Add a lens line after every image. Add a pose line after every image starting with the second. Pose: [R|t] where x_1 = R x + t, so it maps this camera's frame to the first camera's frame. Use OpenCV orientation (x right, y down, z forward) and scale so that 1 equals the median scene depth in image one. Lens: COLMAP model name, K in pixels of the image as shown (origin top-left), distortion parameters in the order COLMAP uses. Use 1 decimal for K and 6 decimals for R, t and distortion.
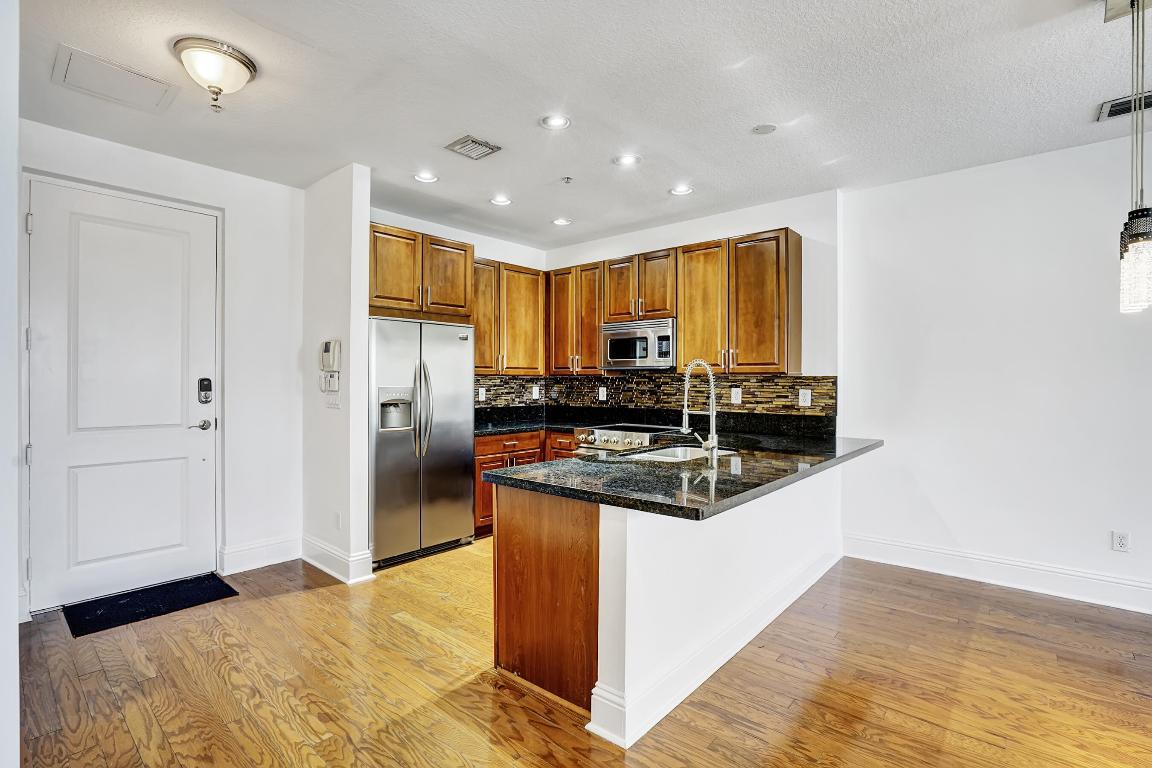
lens RADIAL K [[538.3, 0, 574.5], [0, 538.3, 379.2], [0, 0, 1]] dist [-0.047830, 0.014150]
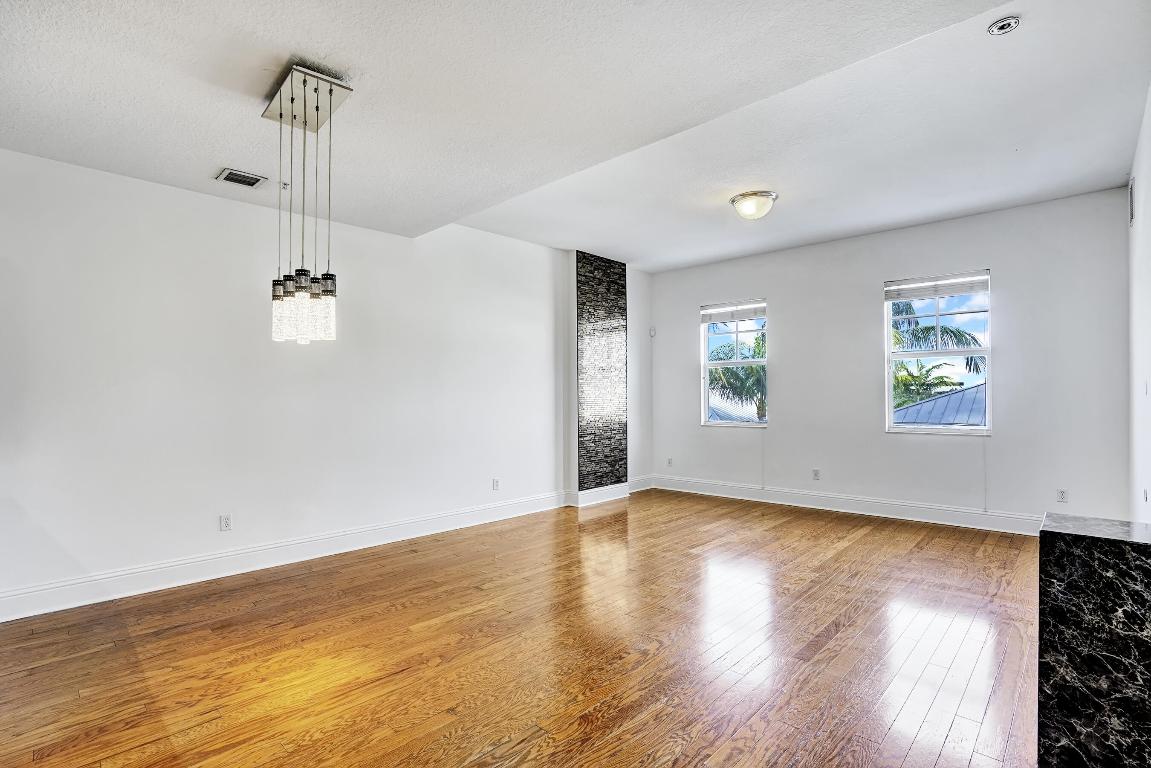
lens RADIAL K [[537.8, 0, 576.7], [0, 537.8, 392.0], [0, 0, 1]] dist [-0.047830, 0.014150]
pose [[0.043173, 0.001938, 0.999066, -0.213445], [-0.001338, 0.999997, -0.001882, 0.001993], [-0.999067, -0.001256, 0.043175, 0.133084]]
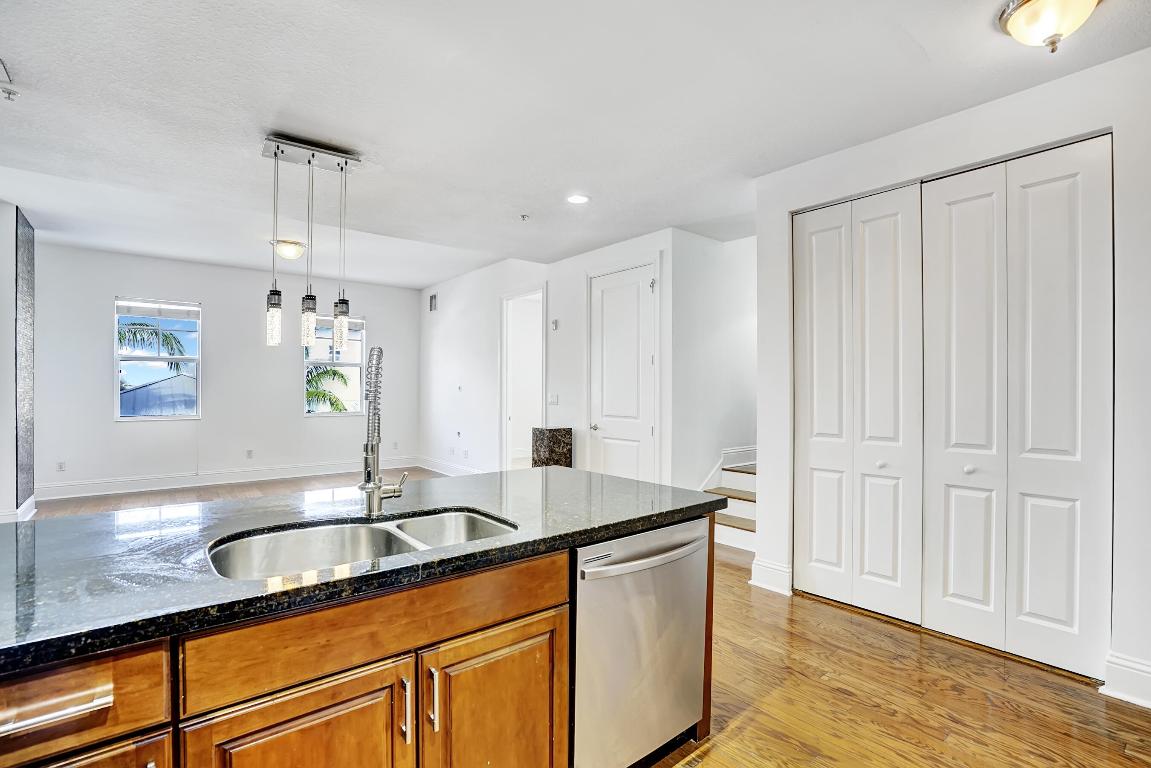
lens RADIAL K [[537.8, 0, 575.1], [0, 537.8, 393.9], [0, 0, 1]] dist [-0.047830, 0.014150]
pose [[-0.983708, -0.010413, 0.179469, -0.096322], [-0.011906, 0.999903, -0.007247, 0.025242], [-0.179377, -0.009266, -0.983737, 2.033196]]
